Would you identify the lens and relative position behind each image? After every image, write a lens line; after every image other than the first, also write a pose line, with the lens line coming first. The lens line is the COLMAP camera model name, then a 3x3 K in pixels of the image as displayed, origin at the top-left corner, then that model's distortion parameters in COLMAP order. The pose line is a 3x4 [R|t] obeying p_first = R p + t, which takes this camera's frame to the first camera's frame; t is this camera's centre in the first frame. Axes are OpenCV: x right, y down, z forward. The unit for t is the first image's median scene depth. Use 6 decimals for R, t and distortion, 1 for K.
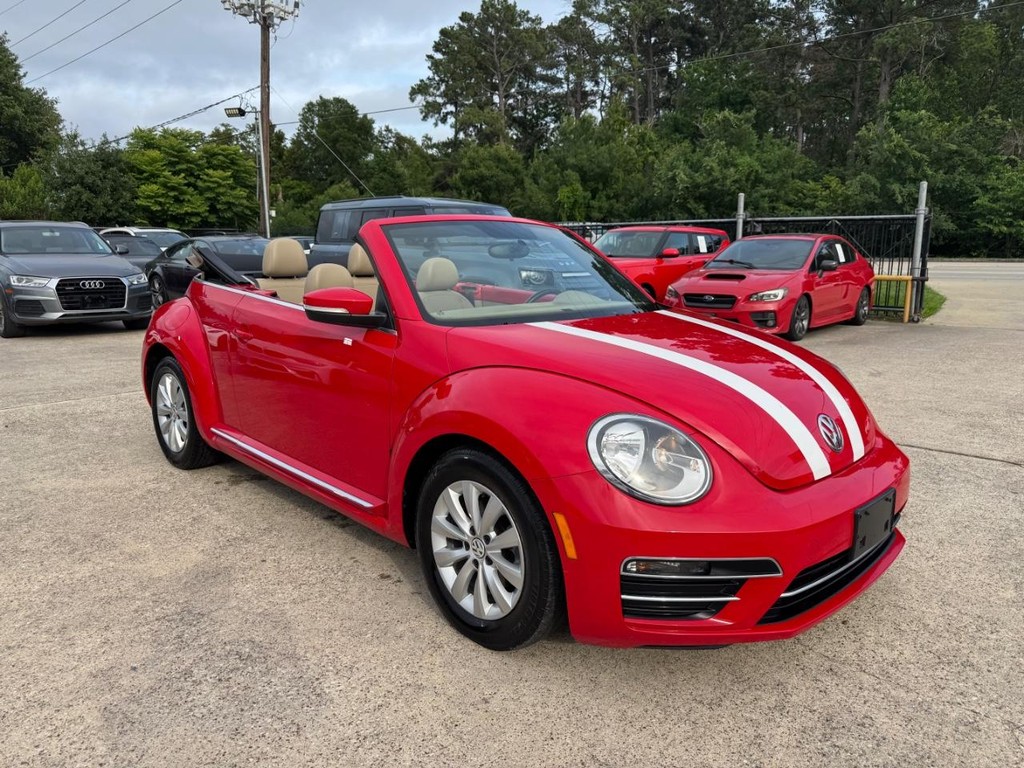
lens RADIAL K [[726.2, 0, 513.0], [0, 726.2, 381.6], [0, 0, 1]] dist [0.012897, -0.019358]
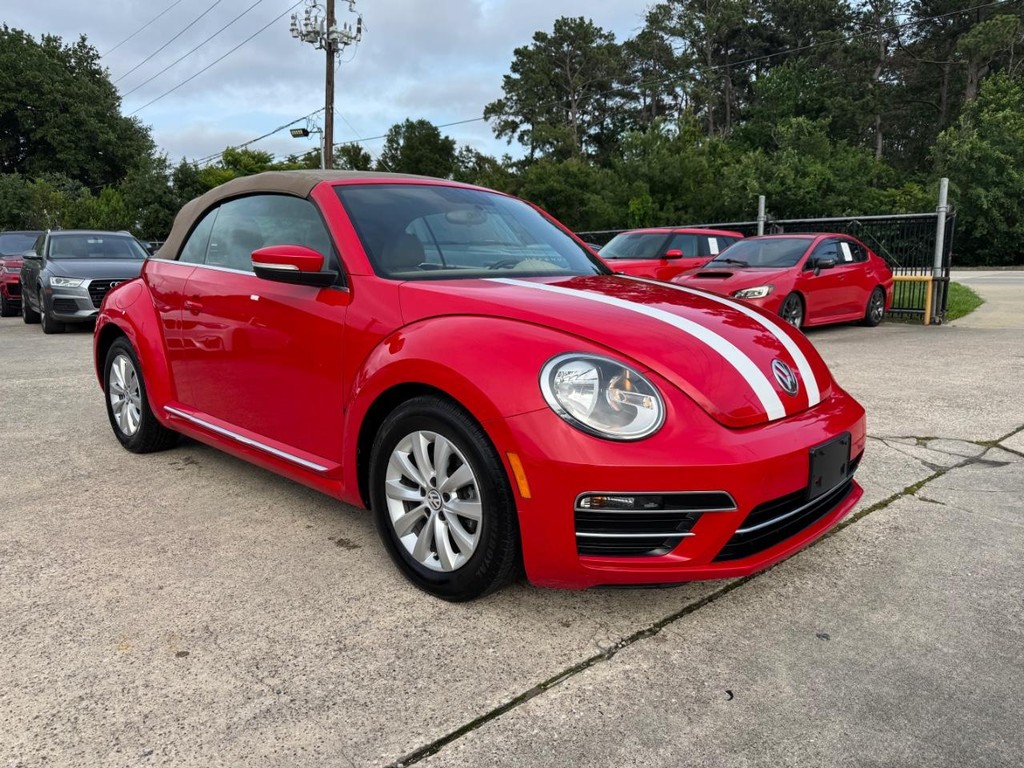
lens RADIAL K [[726.2, 0, 512.6], [0, 726.2, 380.7], [0, 0, 1]] dist [0.012897, -0.019358]
pose [[0.993396, 0.010208, -0.114278, 0.047831], [-0.012927, 0.999650, -0.023079, 0.009879], [0.114002, 0.024404, 0.993181, -0.006306]]
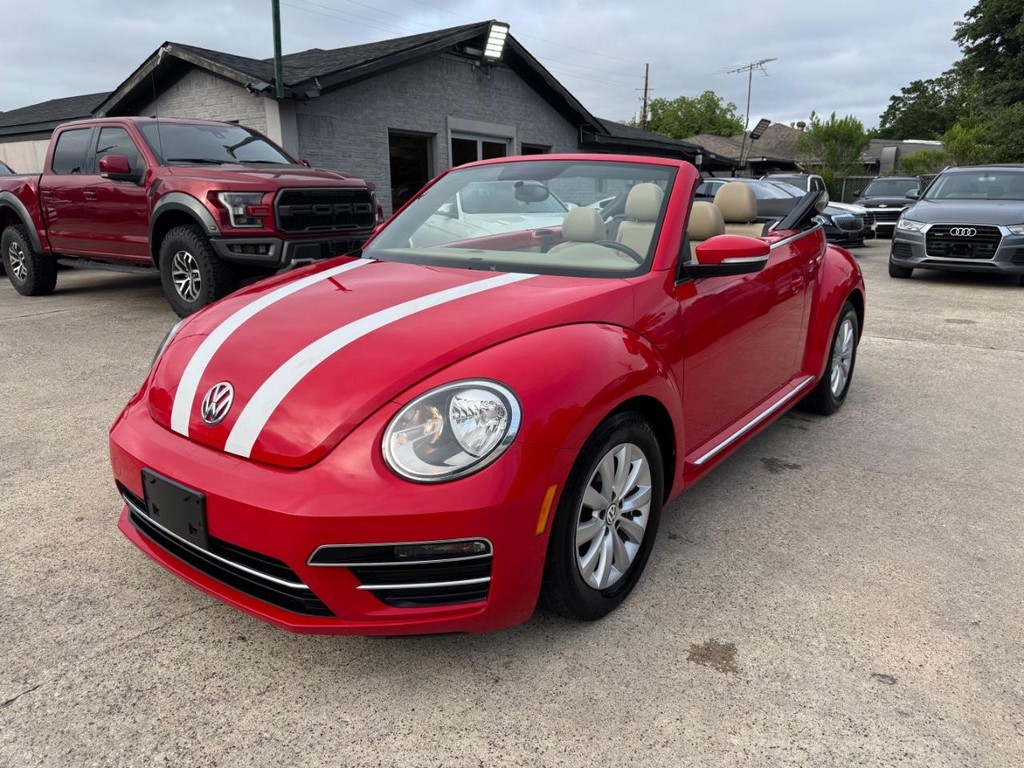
lens RADIAL K [[726.2, 0, 515.7], [0, 726.2, 387.9], [0, 0, 1]] dist [0.012897, -0.019358]
pose [[0.136806, 0.255136, -0.957178, 0.111731], [-0.180295, 0.956537, 0.229196, -0.017964], [0.974052, 0.141219, 0.176859, 0.101305]]
